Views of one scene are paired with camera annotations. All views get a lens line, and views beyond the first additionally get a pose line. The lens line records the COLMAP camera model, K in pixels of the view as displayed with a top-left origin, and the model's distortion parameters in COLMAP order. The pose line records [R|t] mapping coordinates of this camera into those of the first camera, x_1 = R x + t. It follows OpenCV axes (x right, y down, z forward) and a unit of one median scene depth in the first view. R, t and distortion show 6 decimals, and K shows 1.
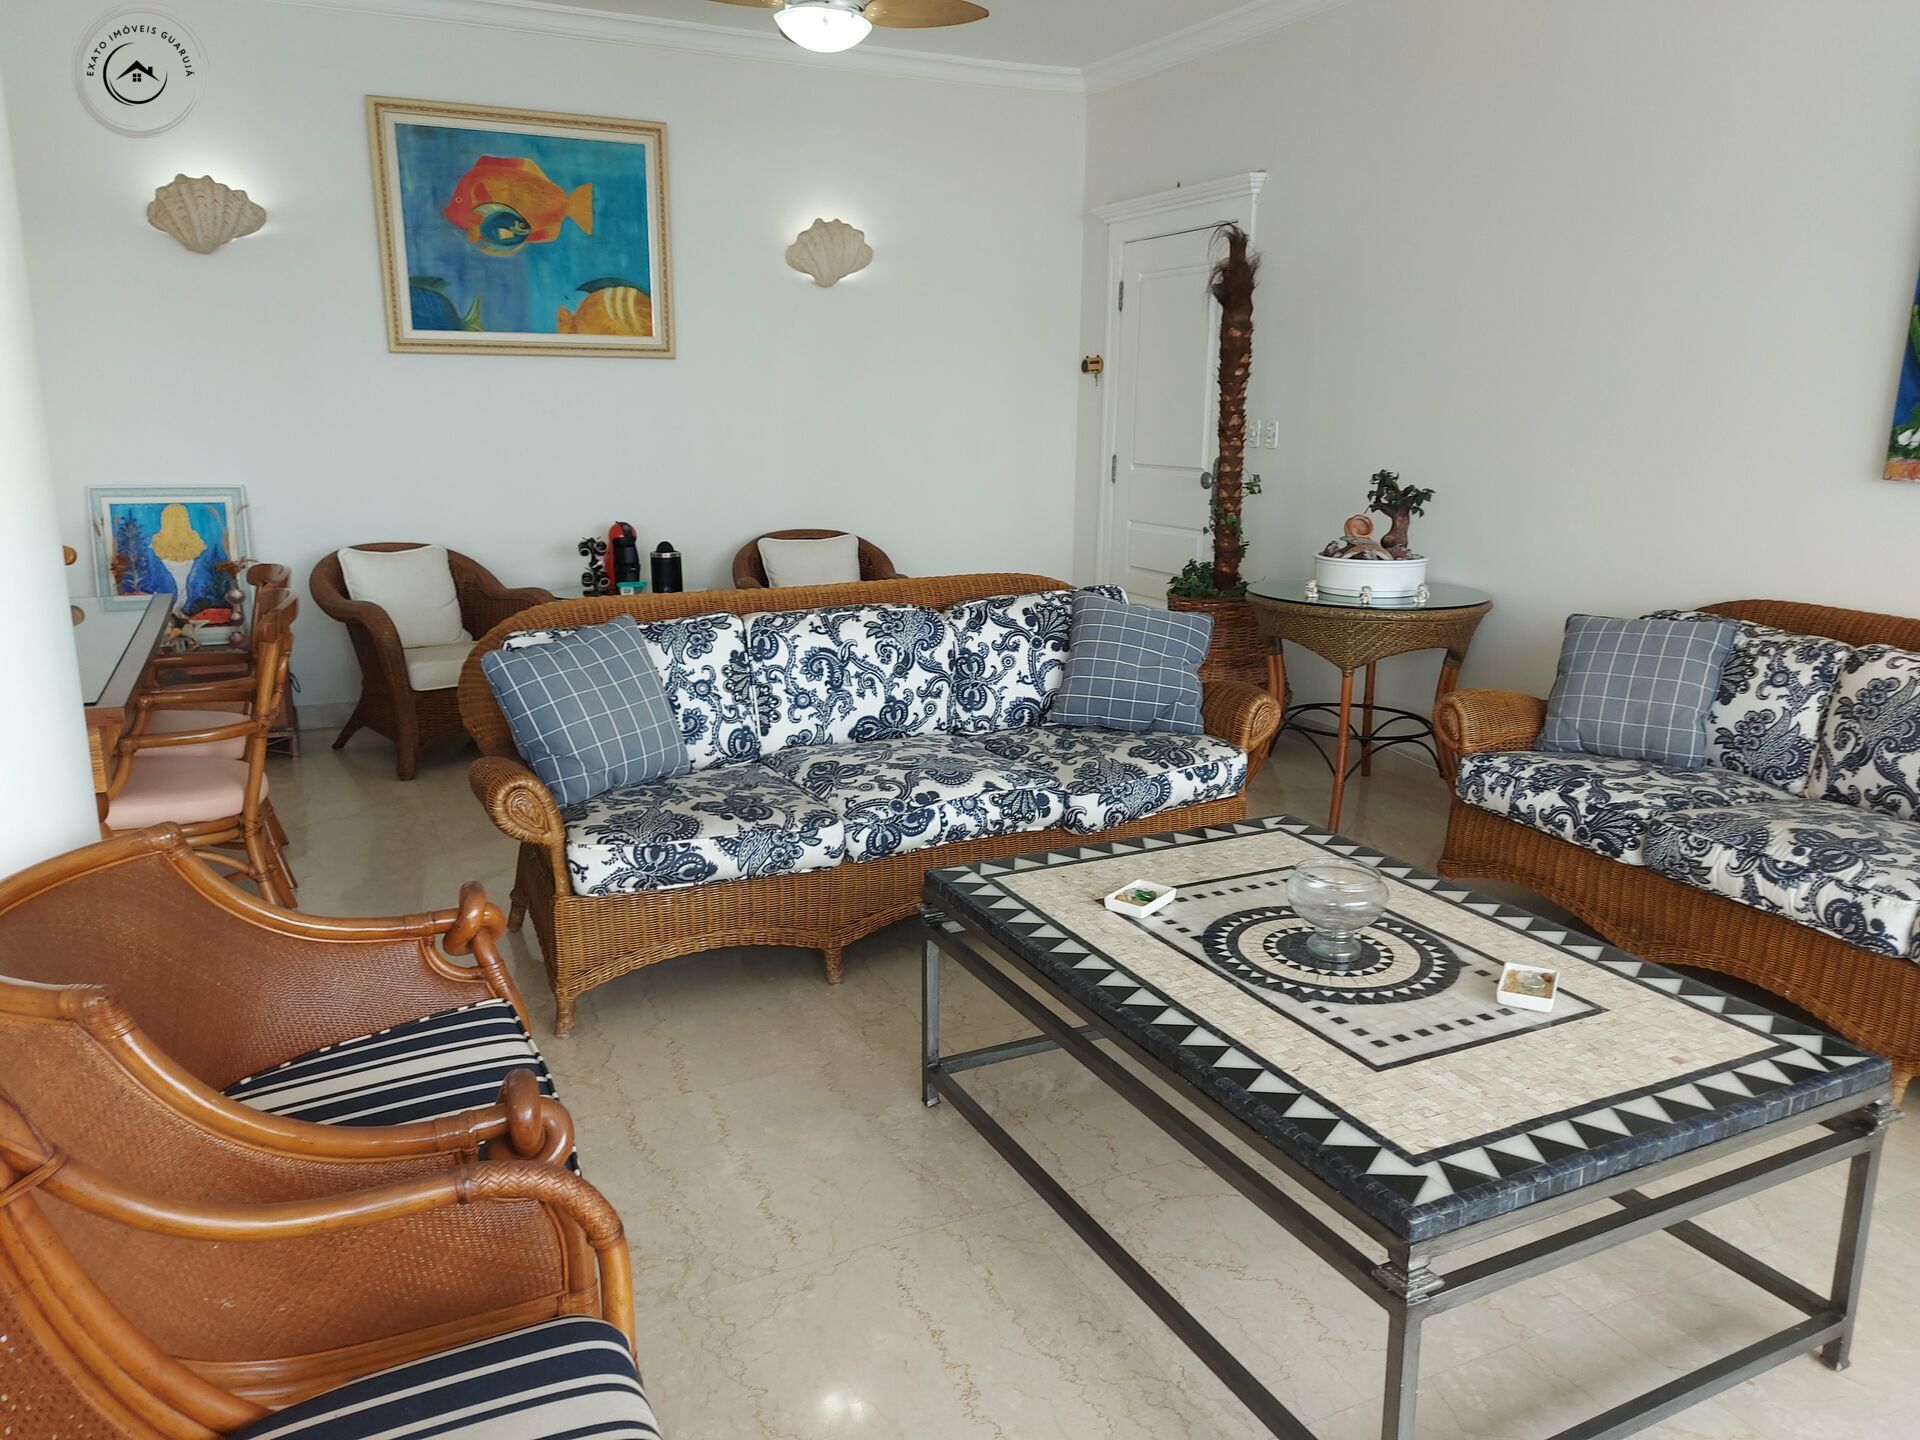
lens RADIAL K [[1370.5, 0, 962.1], [0, 1370.5, 723.3], [0, 0, 1]] dist [0.082733, -0.094920]
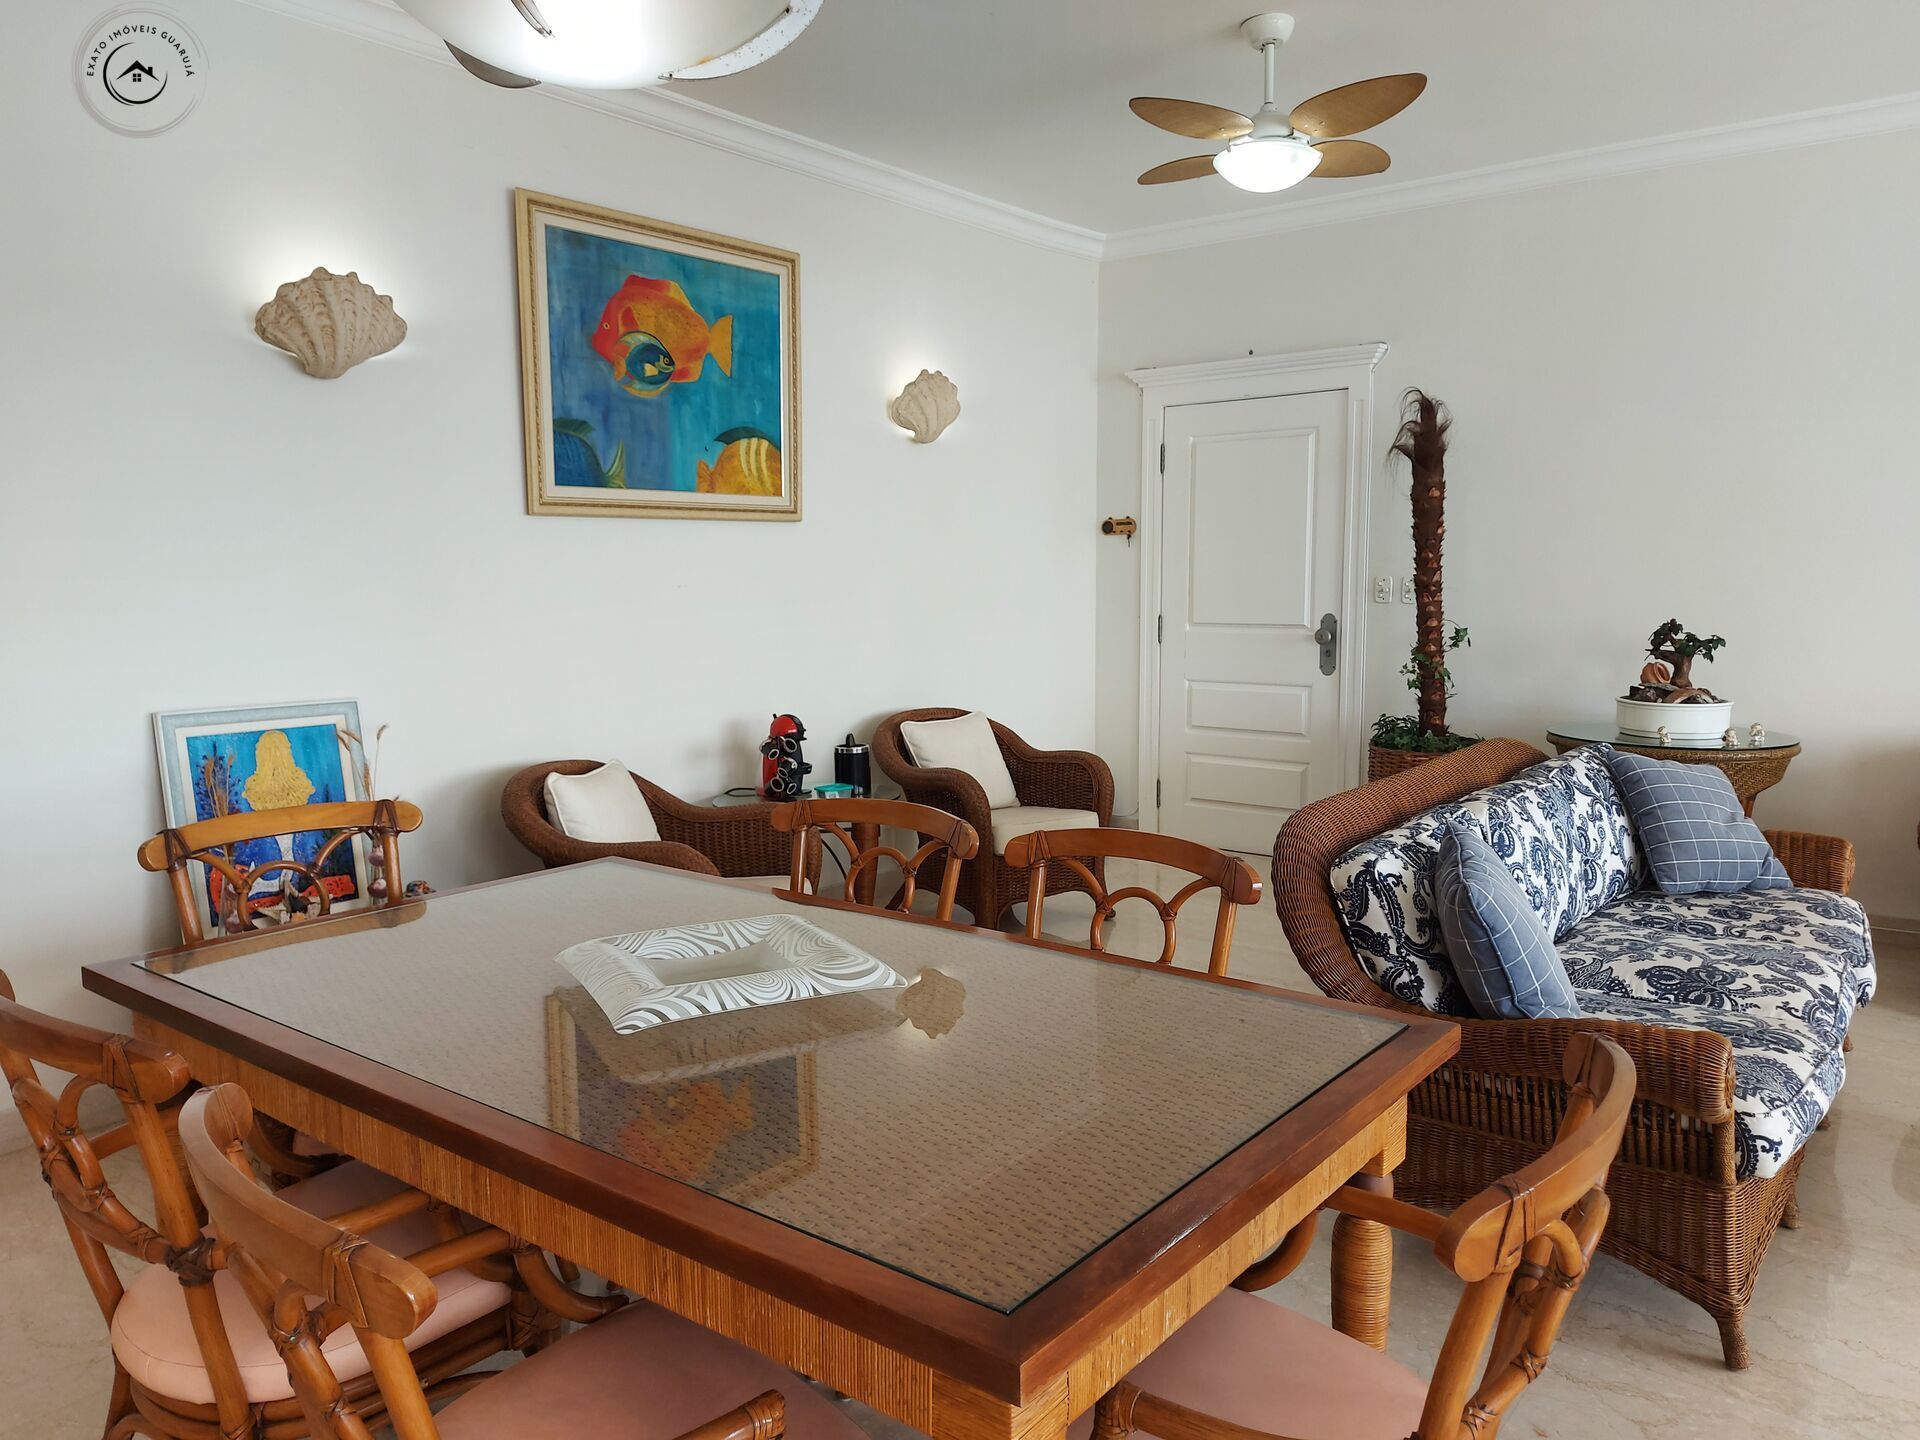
lens RADIAL K [[1370.5, 0, 962.1], [0, 1370.5, 734.4], [0, 0, 1]] dist [0.082733, -0.094920]
pose [[0.901047, -0.068504, 0.428278, -0.779606], [0.113829, 0.990185, -0.081101, -0.087207], [-0.418519, 0.121826, 0.900000, 0.344514]]
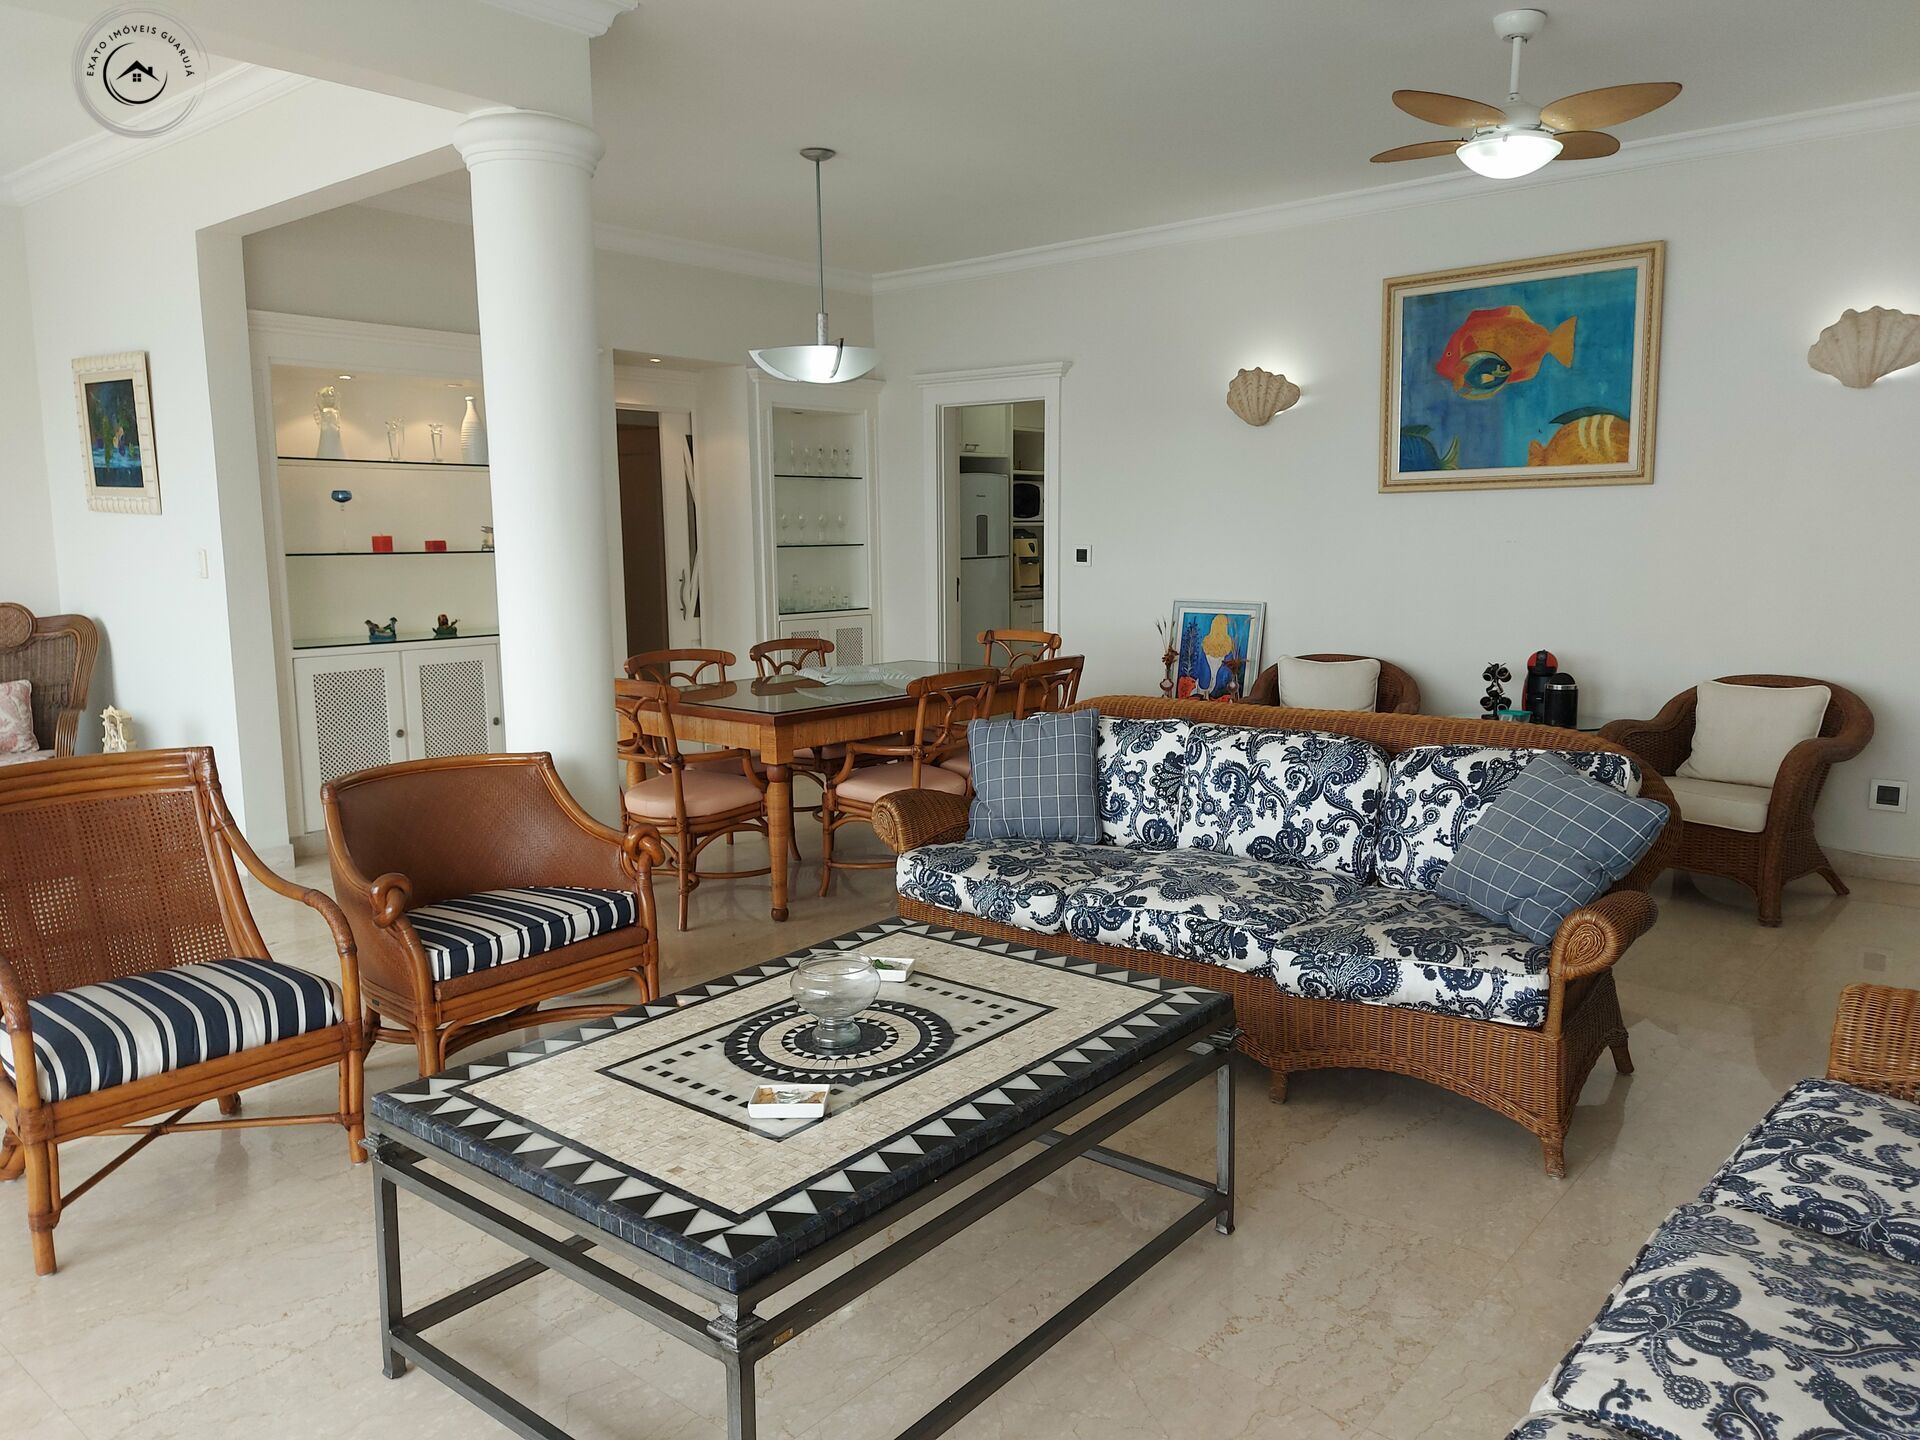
lens RADIAL K [[1370.5, 0, 968.3], [0, 1370.5, 719.0], [0, 0, 1]] dist [0.082733, -0.094920]
pose [[0.409424, 0.114210, -0.905168, 0.749715], [-0.195181, 0.980129, 0.035384, -0.083189], [0.891222, 0.162184, 0.423579, 0.351873]]
